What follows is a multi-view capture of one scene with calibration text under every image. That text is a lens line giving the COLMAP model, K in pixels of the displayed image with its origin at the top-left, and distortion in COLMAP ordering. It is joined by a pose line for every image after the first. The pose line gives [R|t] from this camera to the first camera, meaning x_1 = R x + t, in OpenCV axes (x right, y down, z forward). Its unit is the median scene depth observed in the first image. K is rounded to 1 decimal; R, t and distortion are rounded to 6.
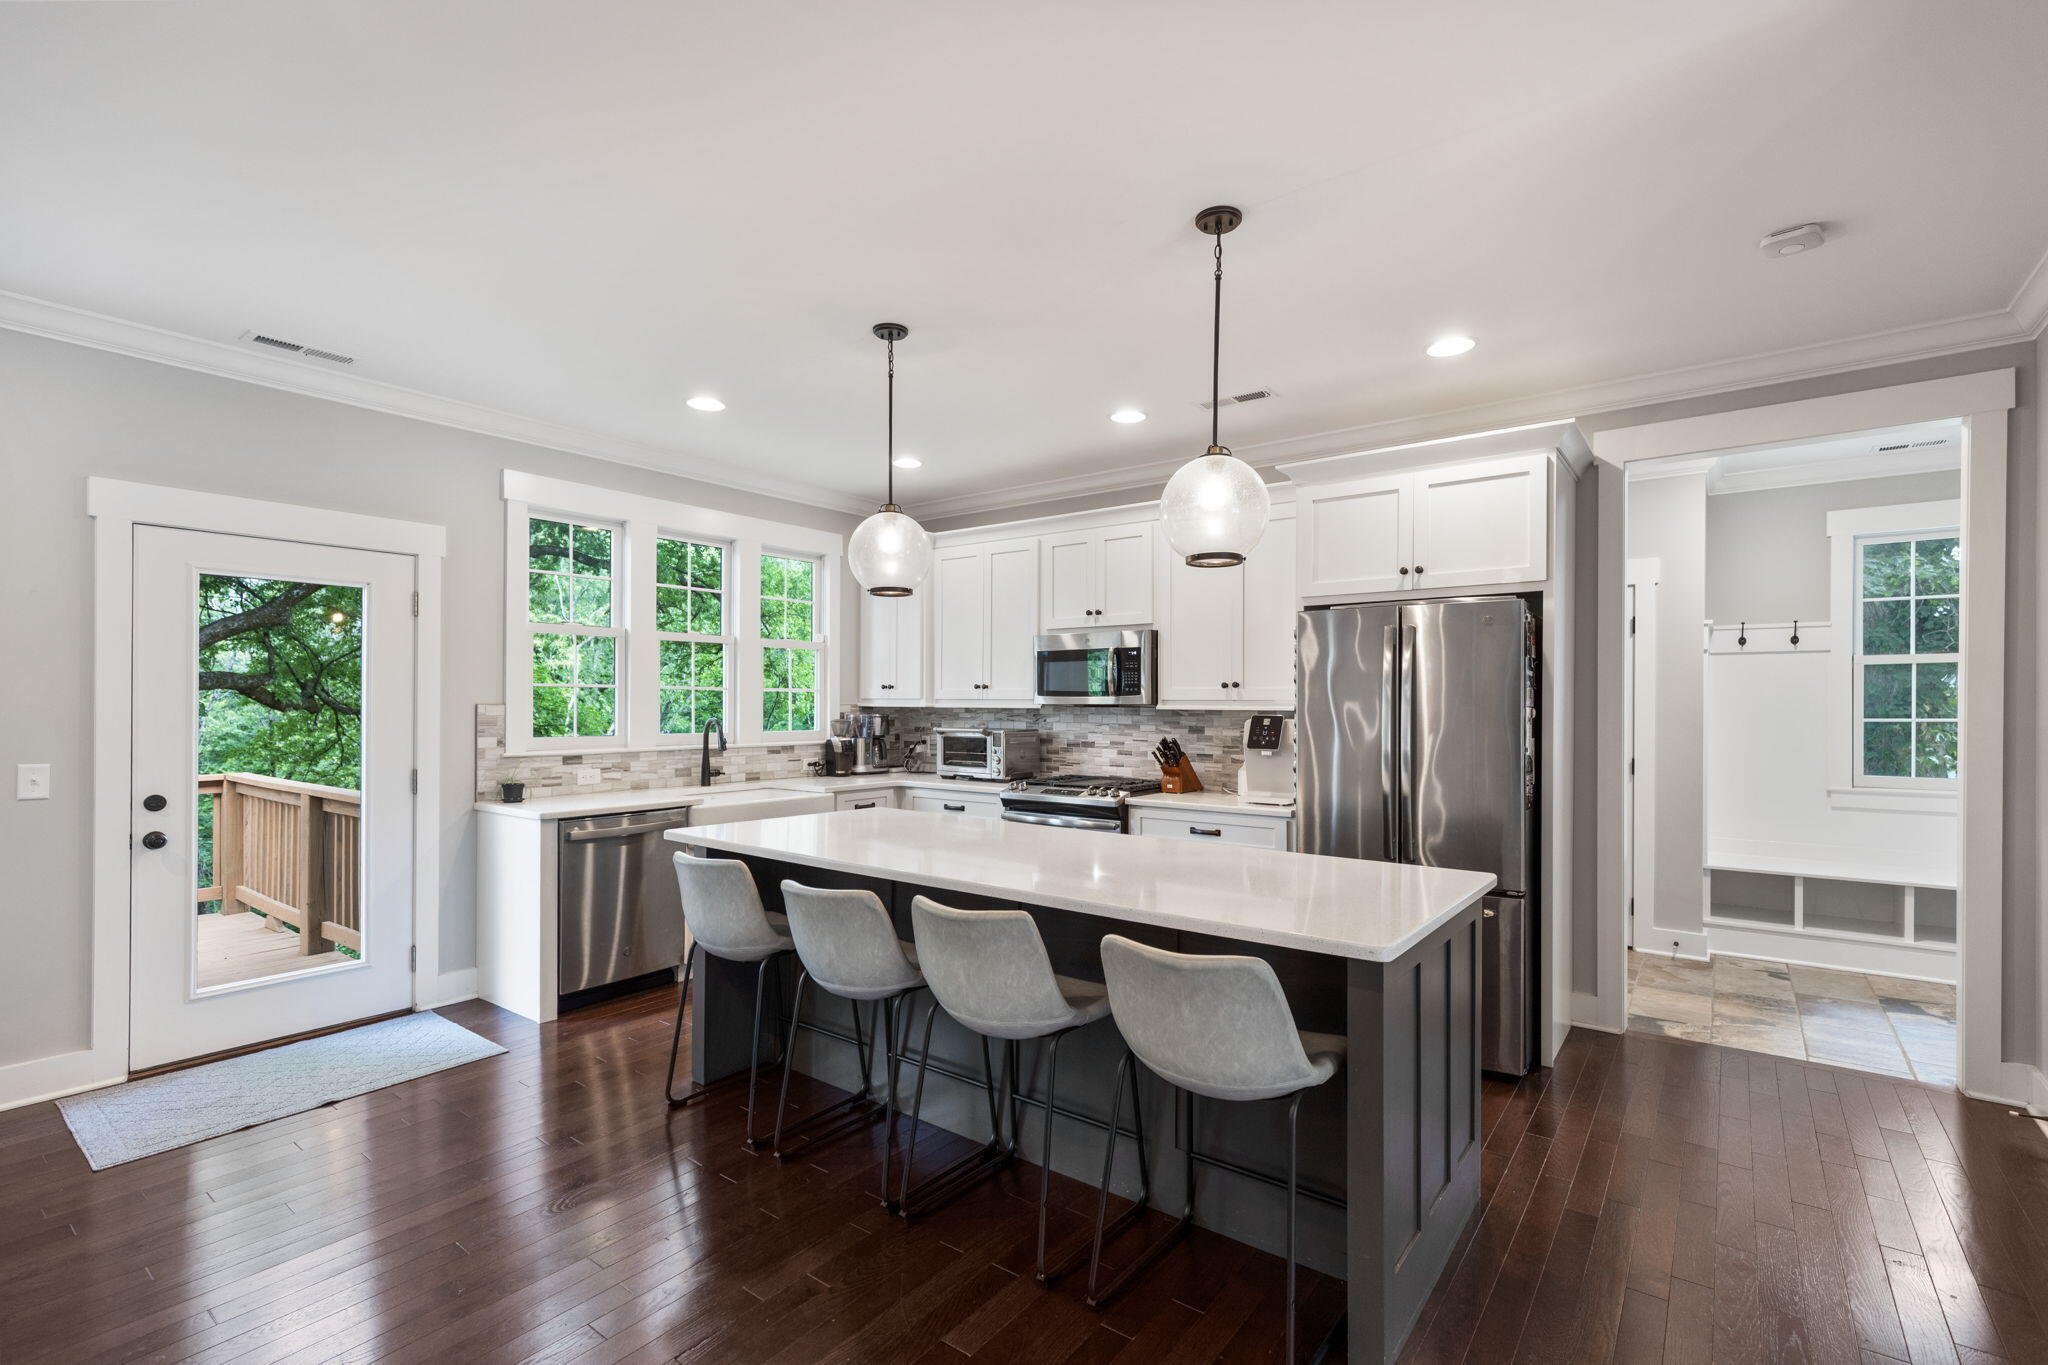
lens RADIAL K [[927.6, 0, 1017.1], [0, 927.6, 699.3], [0, 0, 1]] dist [0.023792, -0.000059]
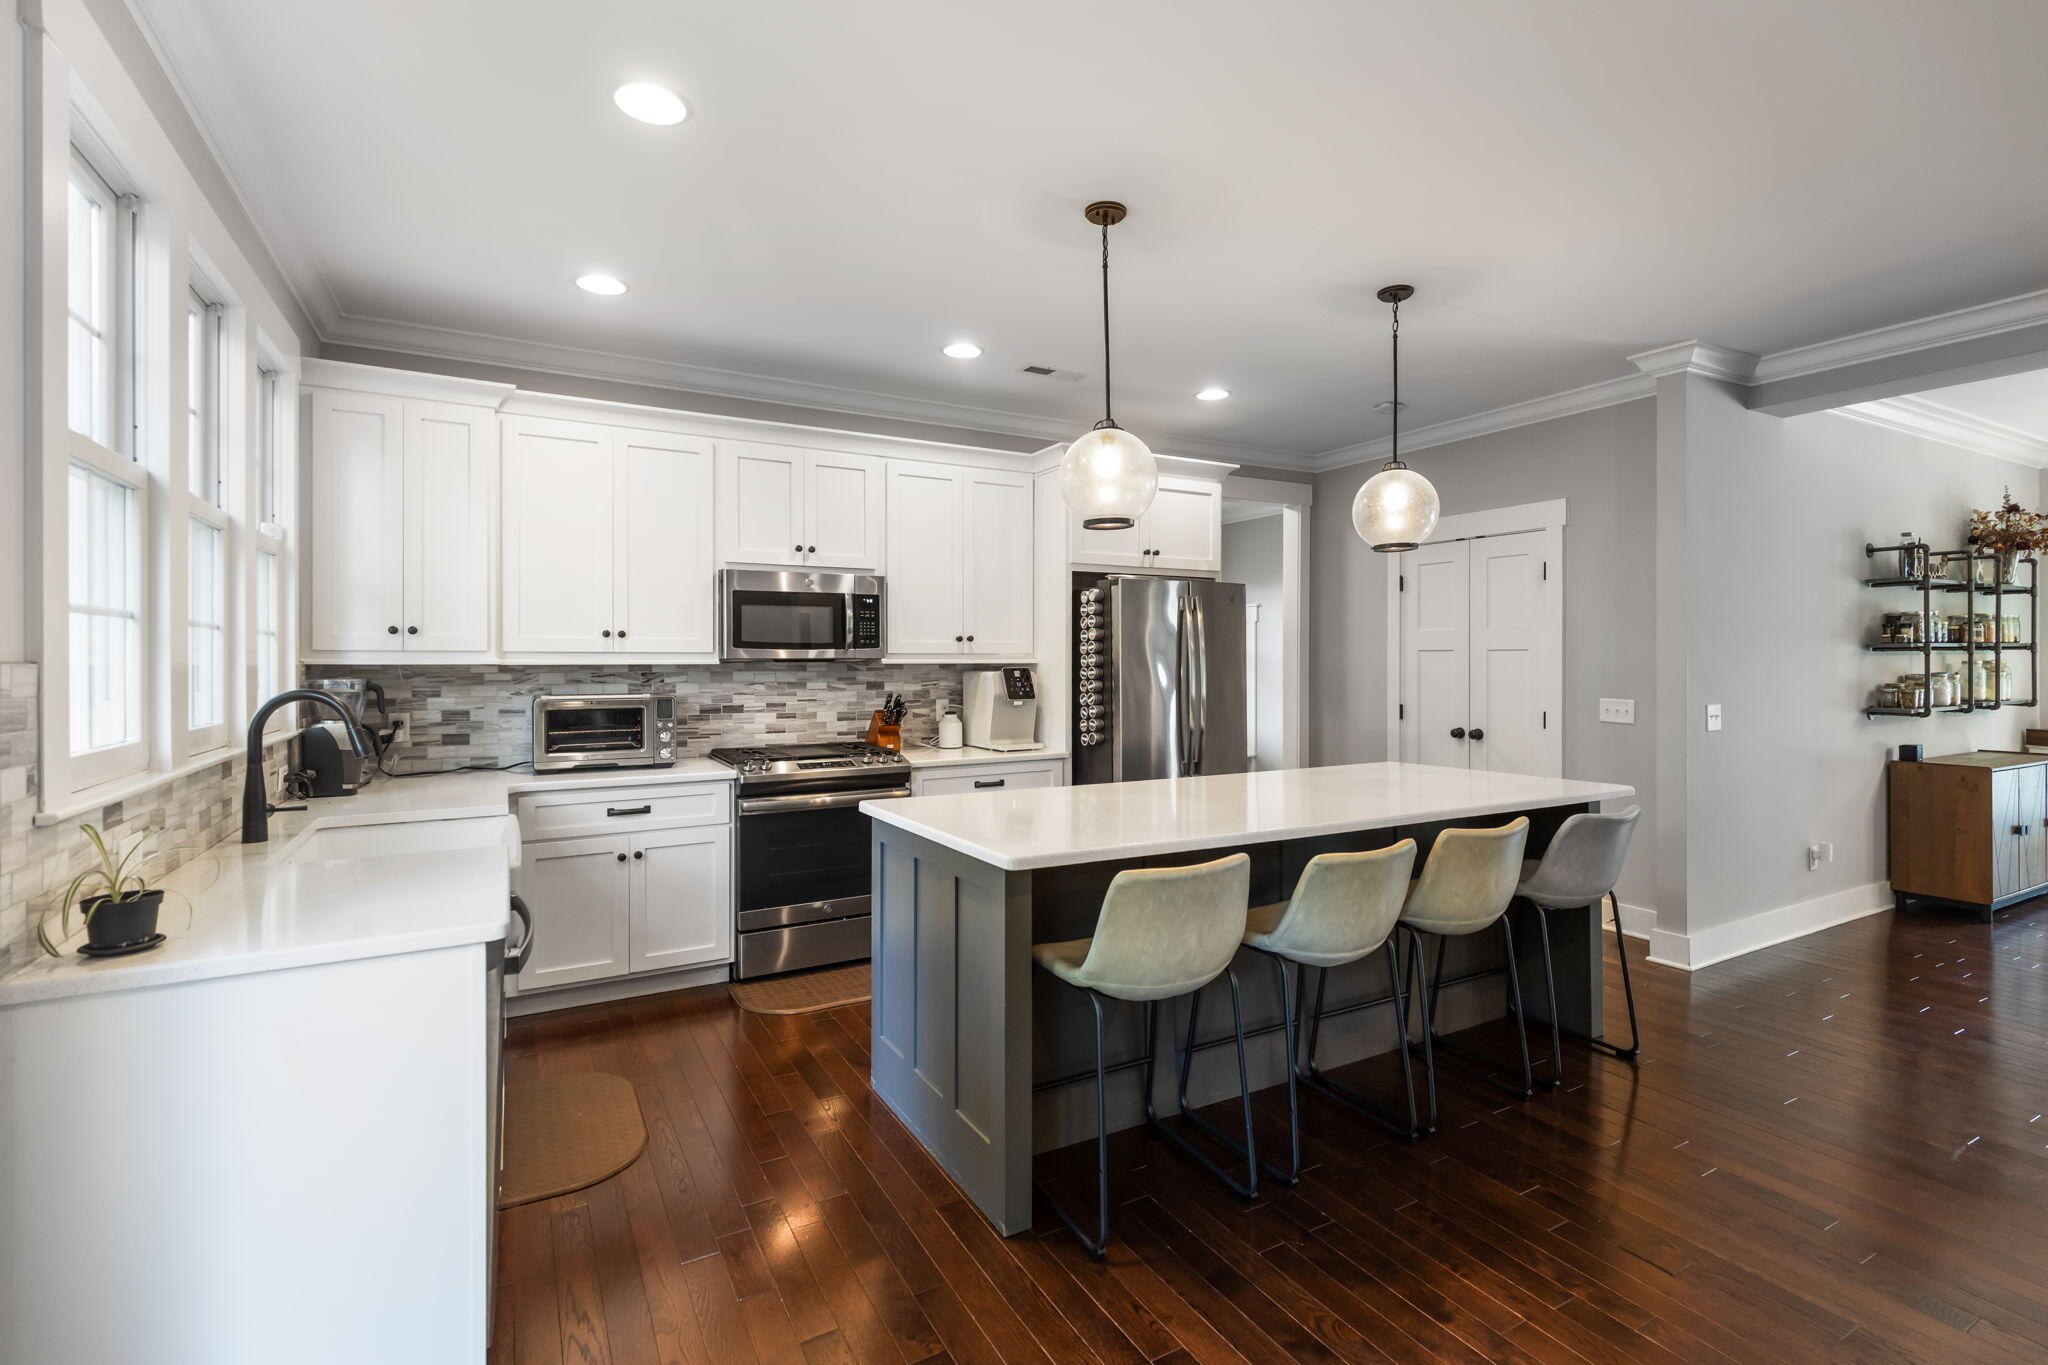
lens RADIAL K [[938.2, 0, 1026.4], [0, 938.2, 664.7], [0, 0, 1]] dist [0.001932, 0.000861]
pose [[0.388605, -0.008824, 0.921362, -0.610059], [0.000948, 0.999957, 0.009177, 0.003350], [-0.921404, -0.002693, 0.388596, 0.479320]]
